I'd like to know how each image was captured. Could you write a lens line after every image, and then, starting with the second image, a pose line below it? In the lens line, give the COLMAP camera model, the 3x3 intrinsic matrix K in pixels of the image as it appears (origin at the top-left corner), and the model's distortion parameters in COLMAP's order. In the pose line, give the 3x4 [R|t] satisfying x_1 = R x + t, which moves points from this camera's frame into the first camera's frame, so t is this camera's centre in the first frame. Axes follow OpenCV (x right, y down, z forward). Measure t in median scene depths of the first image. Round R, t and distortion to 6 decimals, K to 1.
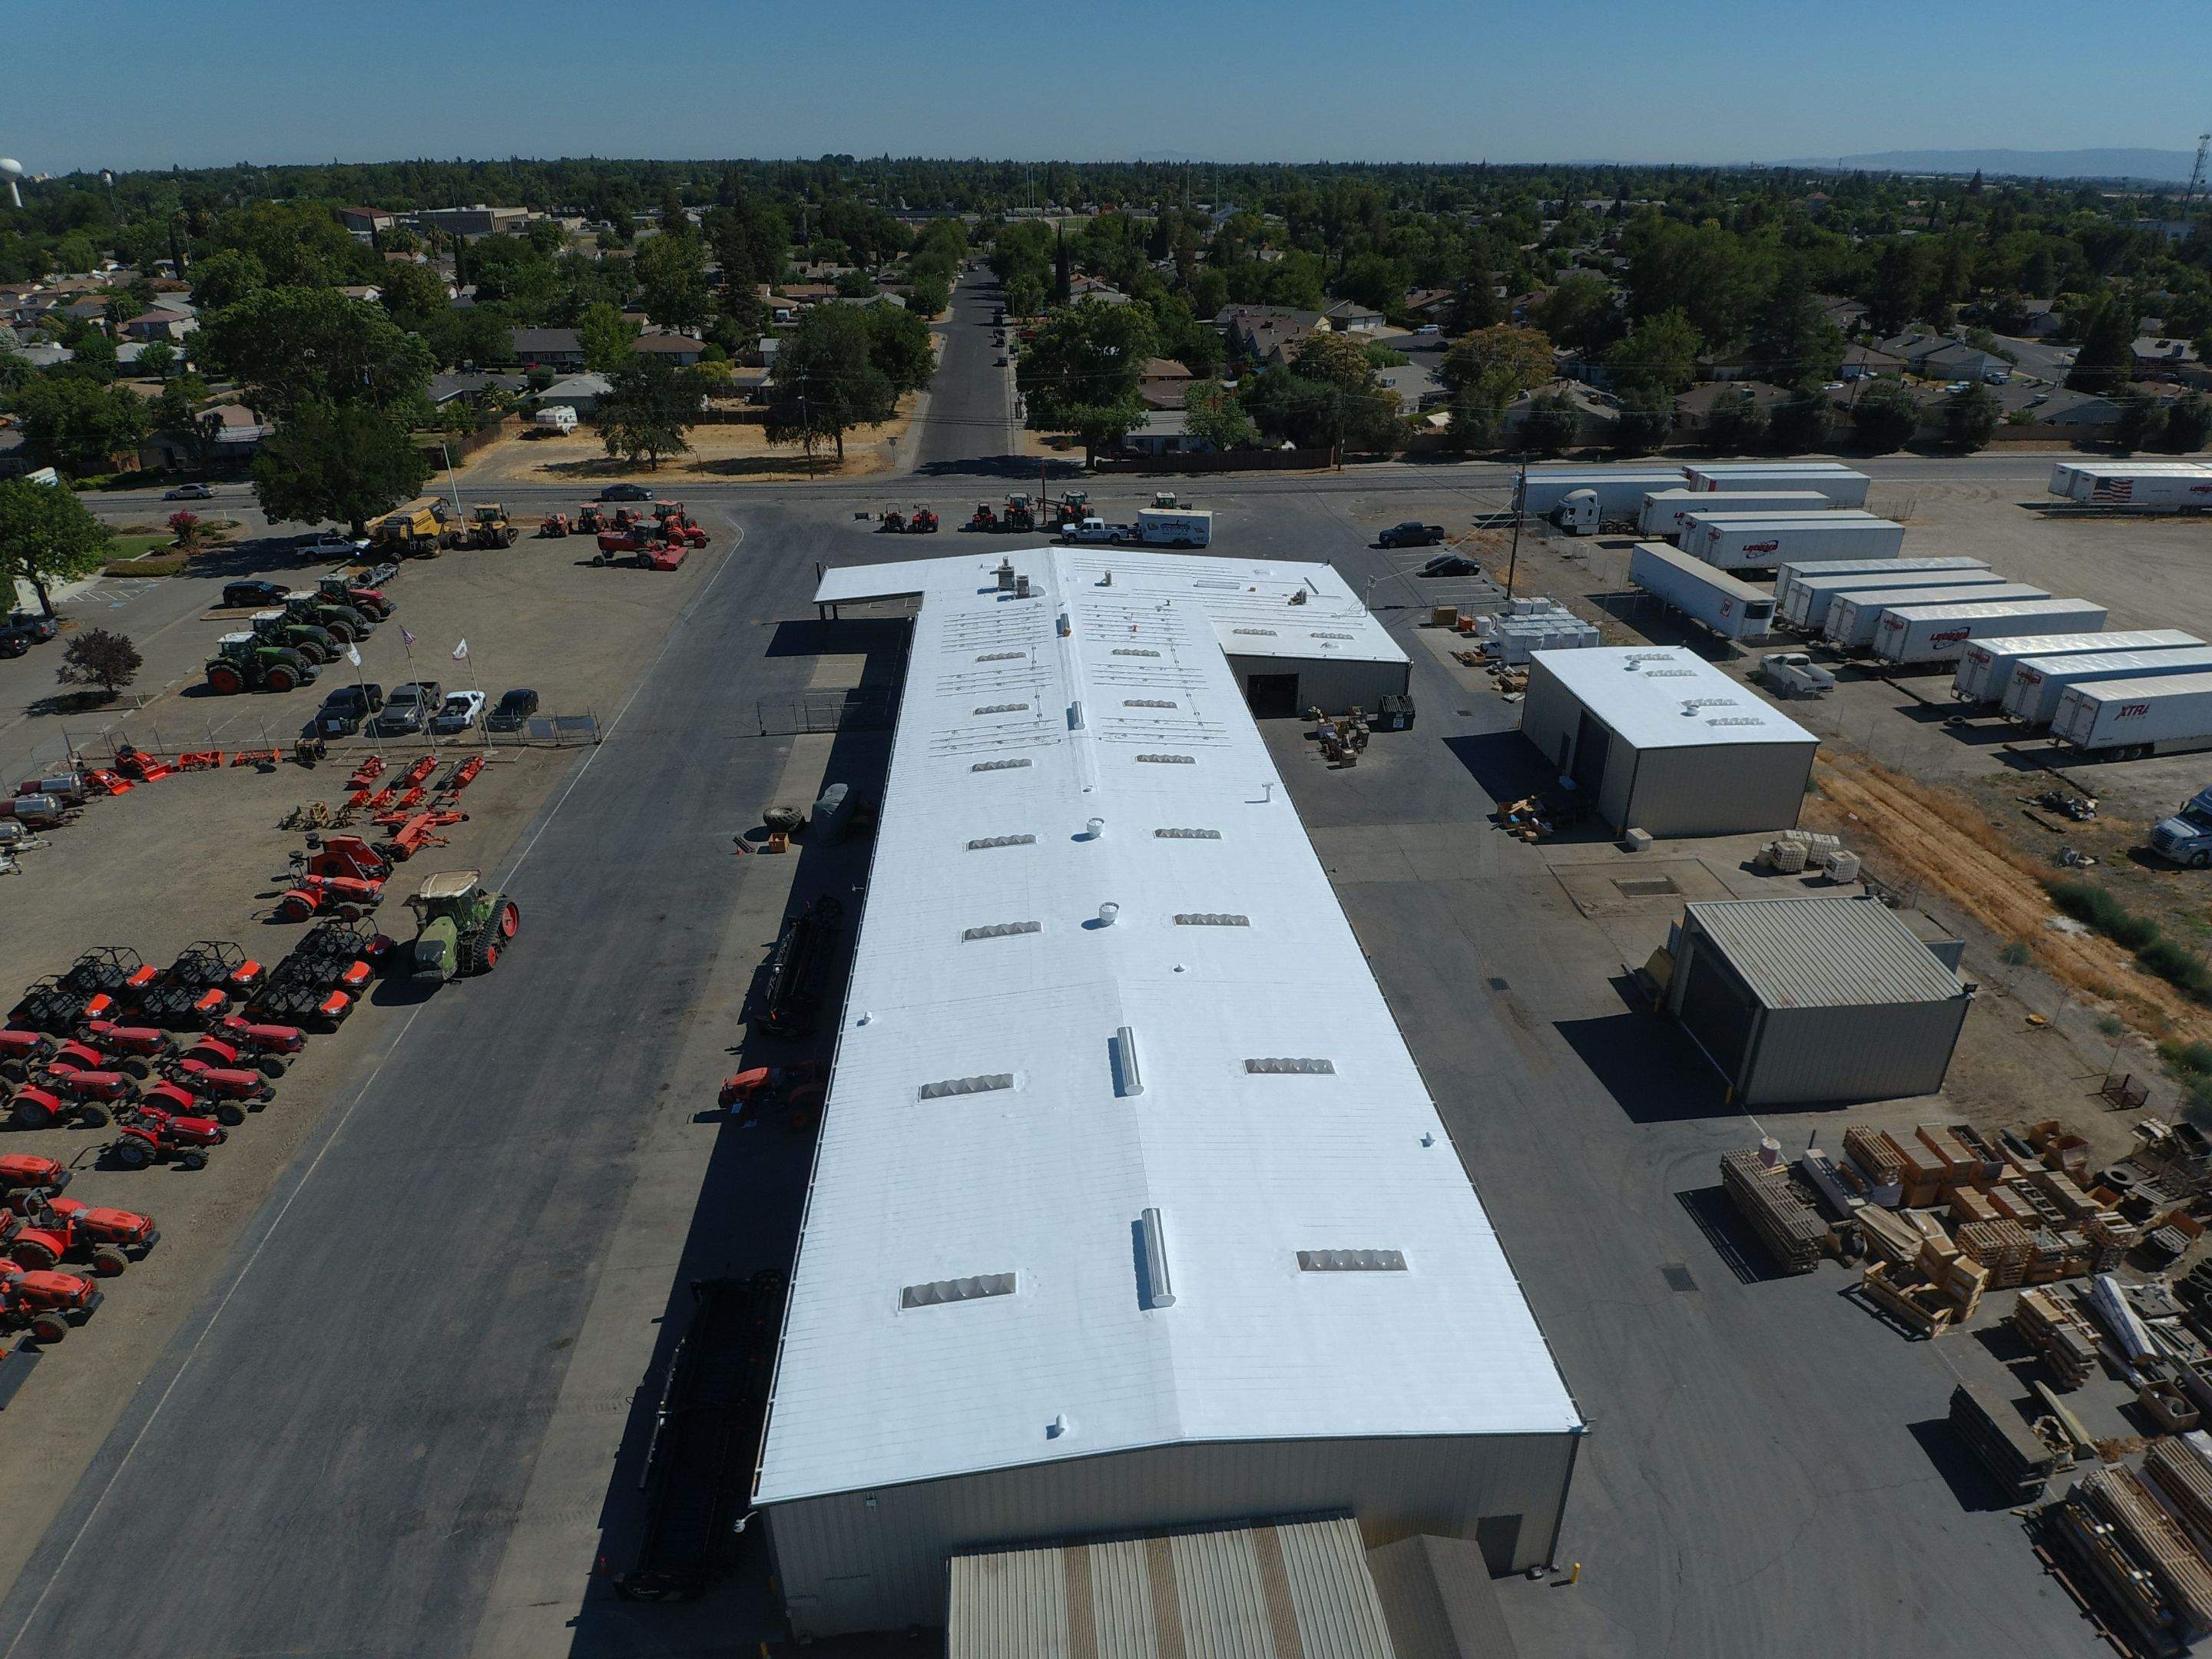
lens RADIAL K [[1314.1, 0, 1146.5], [0, 1314.1, 836.2], [0, 0, 1]] dist [0.086308, -0.112501]
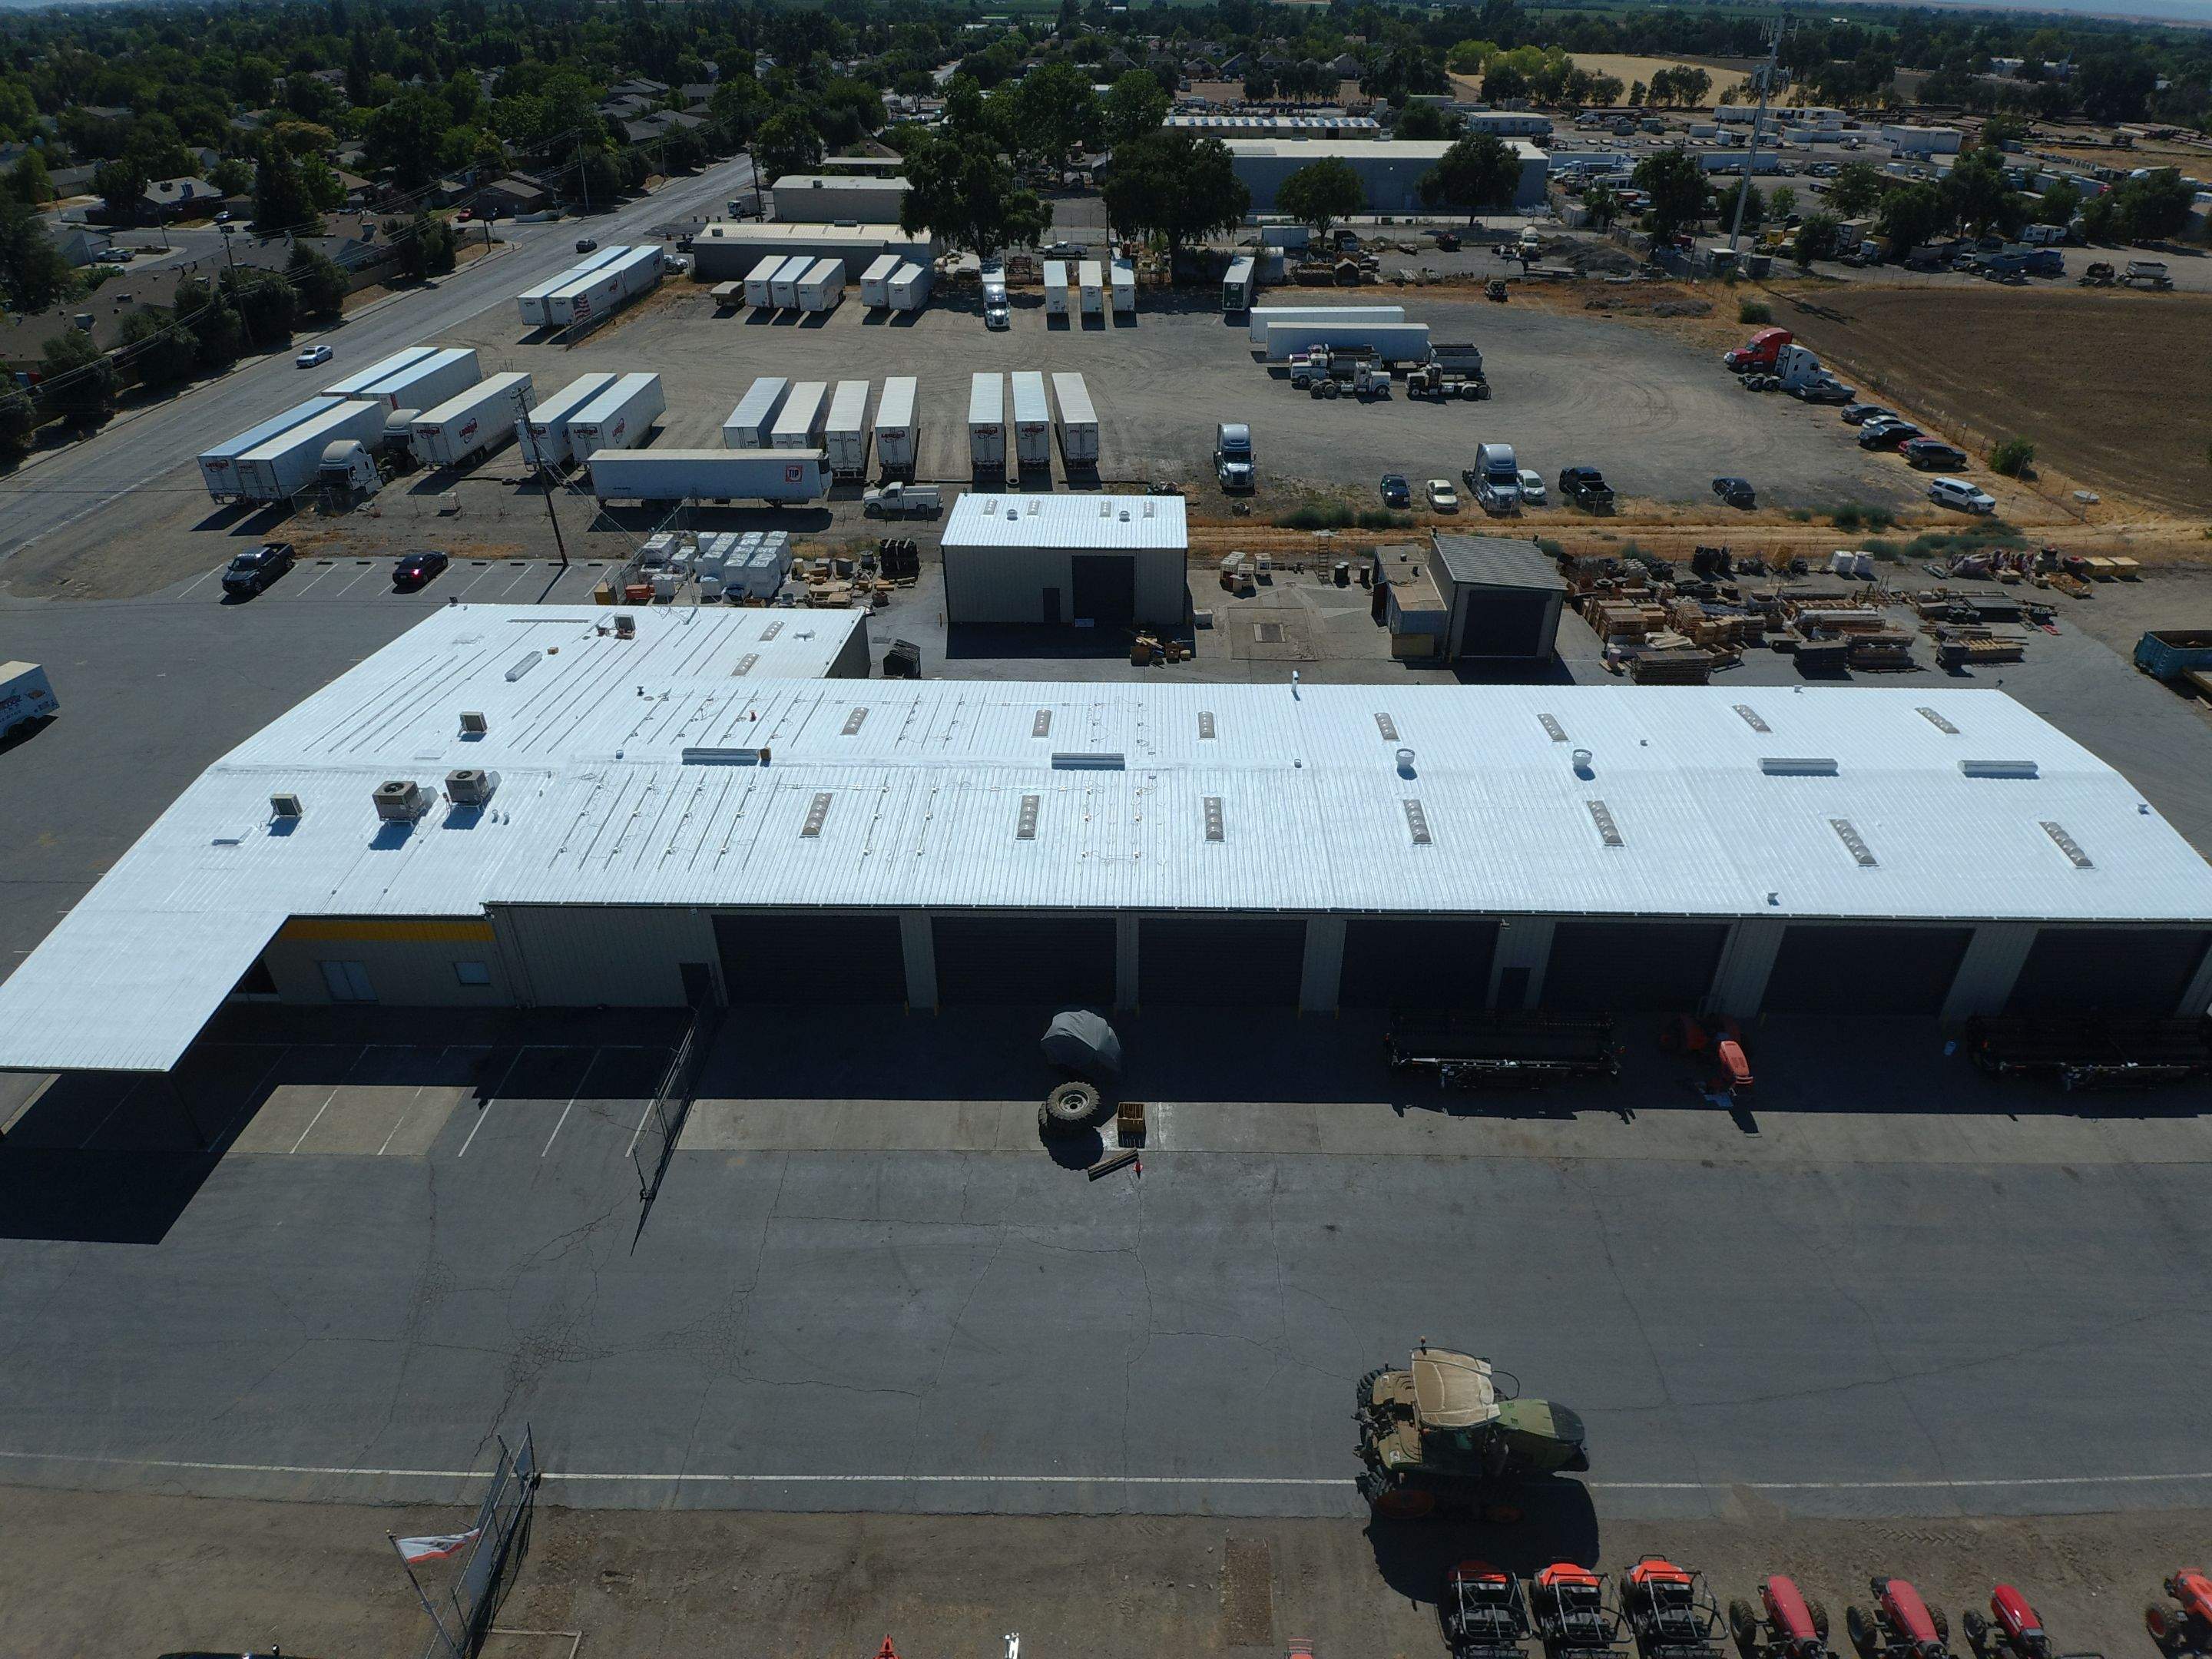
lens RADIAL K [[1314.1, 0, 1146.5], [0, 1314.1, 836.2], [0, 0, 1]] dist [0.086308, -0.112501]
pose [[0.110320, -0.540650, 0.833983, -0.528140], [0.442702, 0.777998, 0.445795, -0.281678], [-0.889857, 0.320026, 0.325175, 0.497055]]
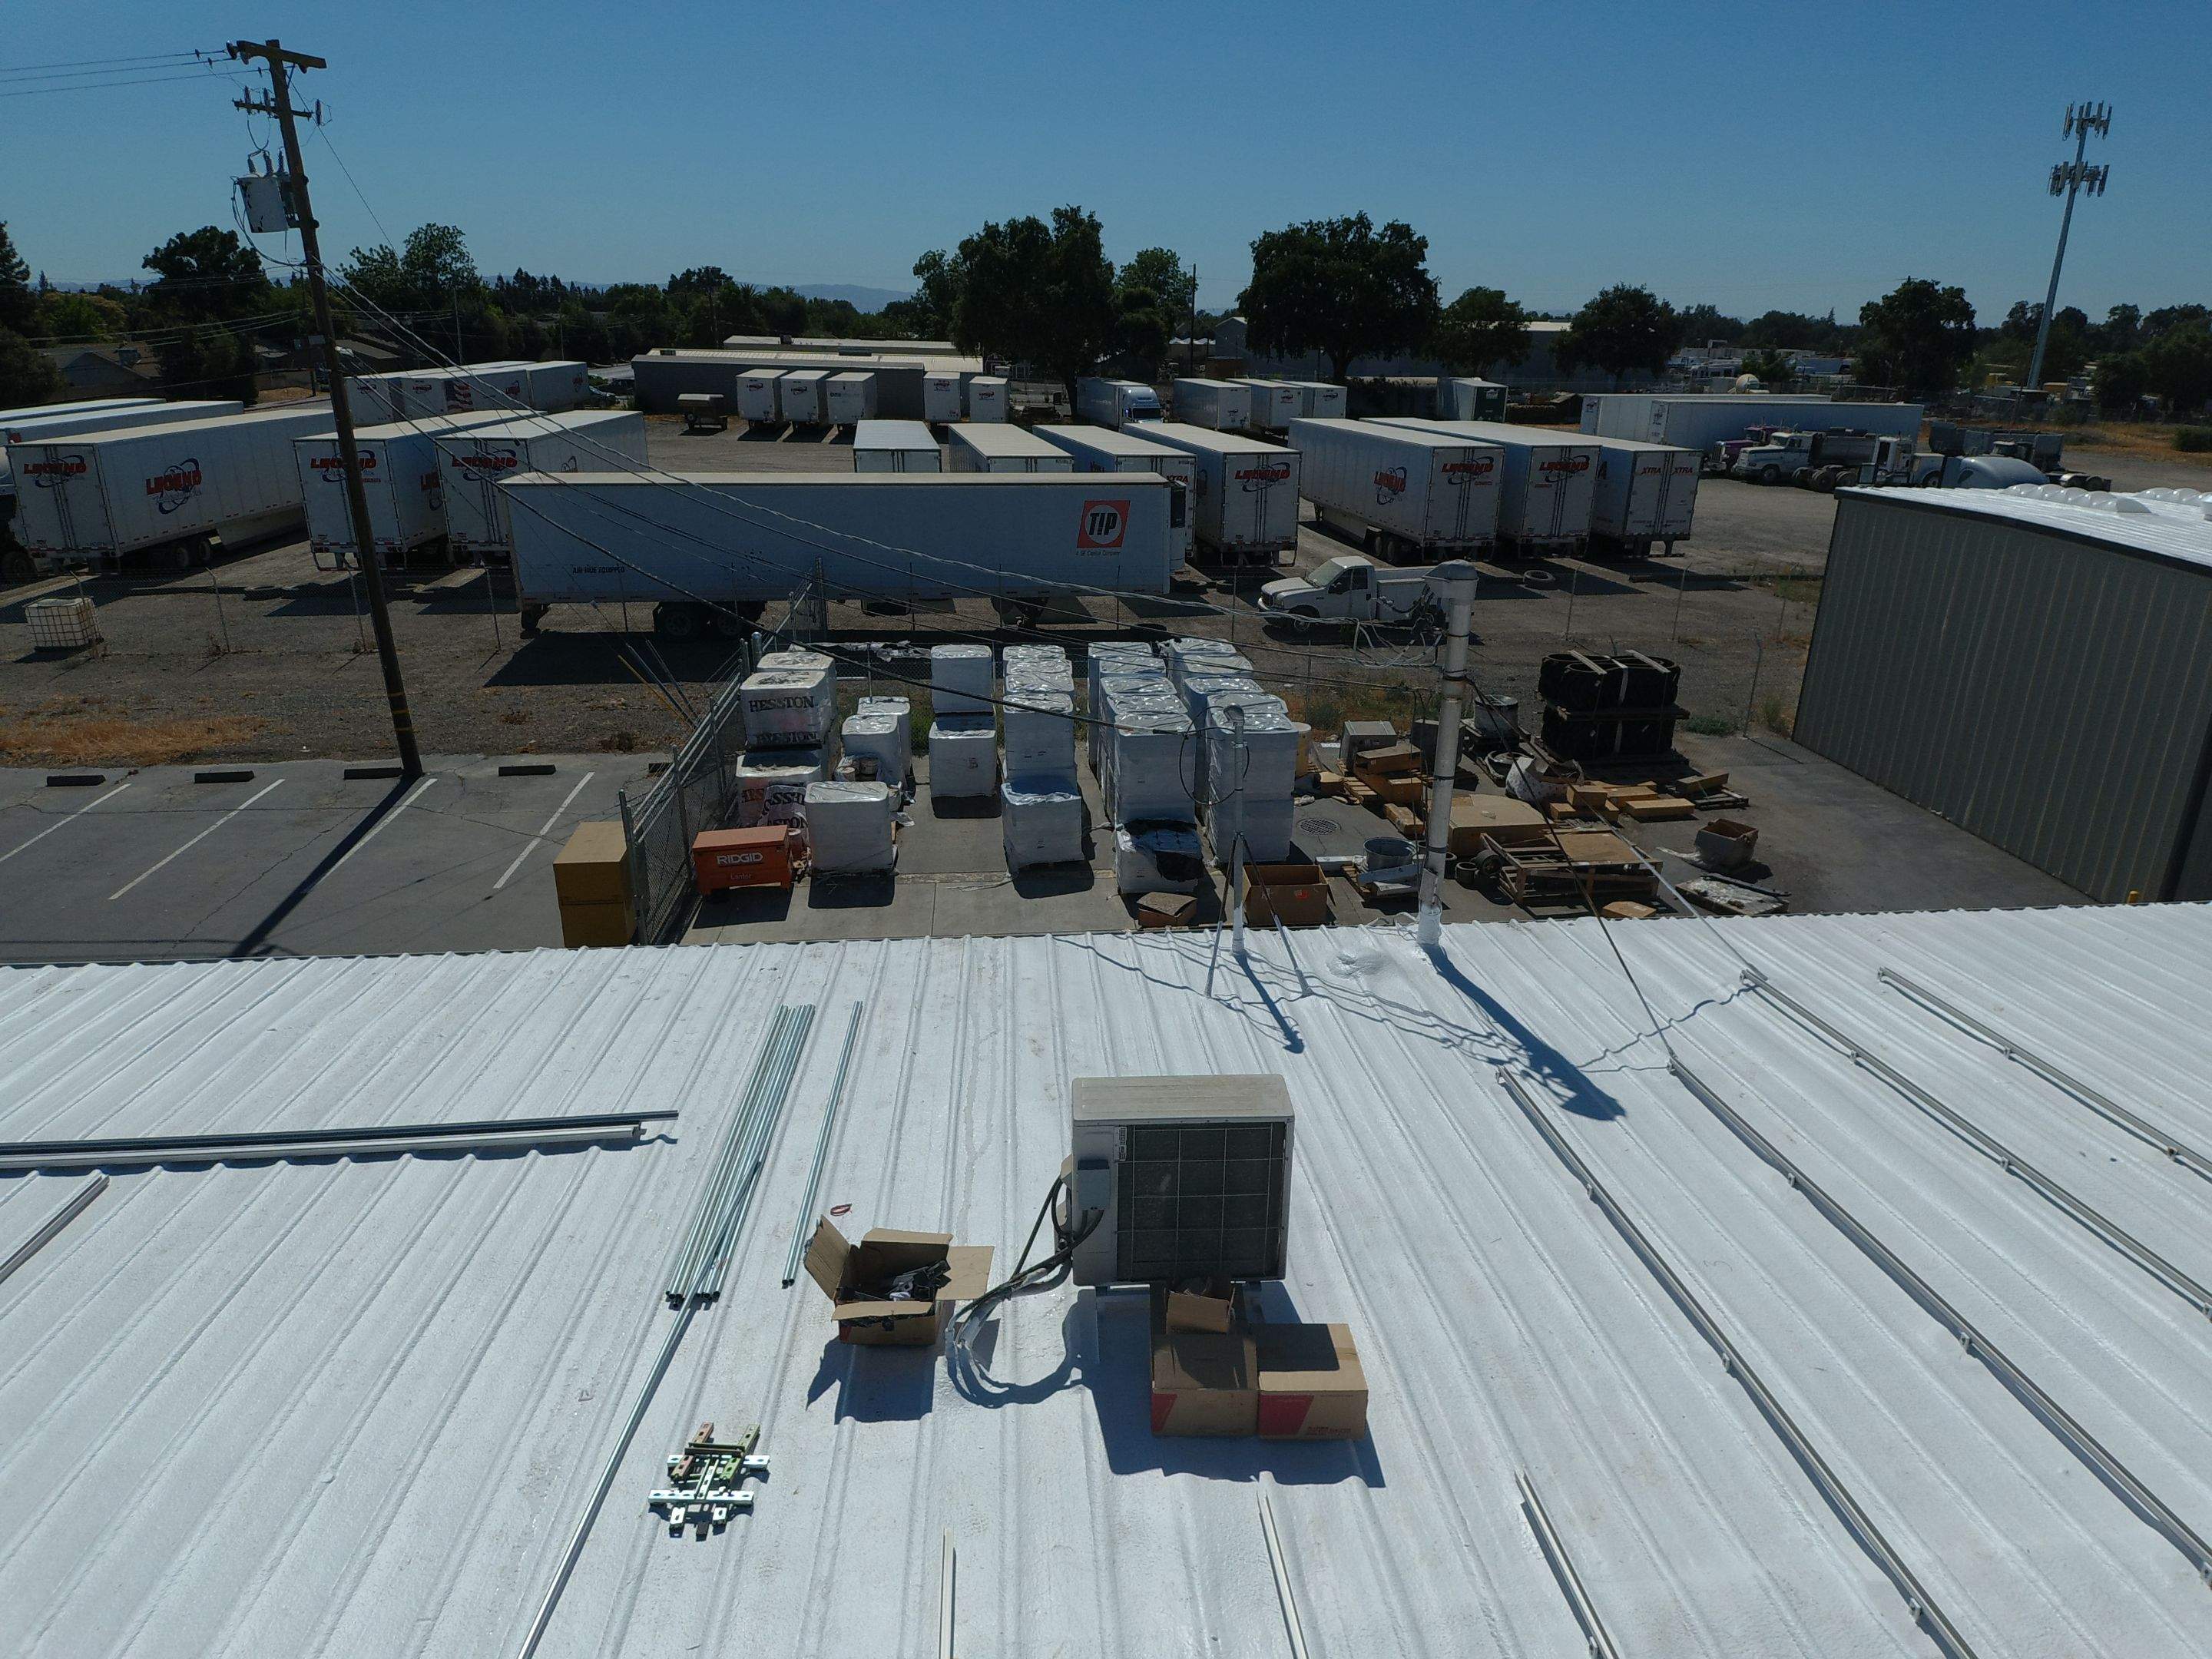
lens RADIAL K [[1314.1, 0, 1146.5], [0, 1314.1, 836.2], [0, 0, 1]] dist [0.086308, -0.112501]
pose [[0.001152, -0.364878, 0.931055, 0.061406], [0.437017, 0.837624, 0.327722, -0.206998], [-0.899452, 0.406510, 0.160423, 0.935230]]
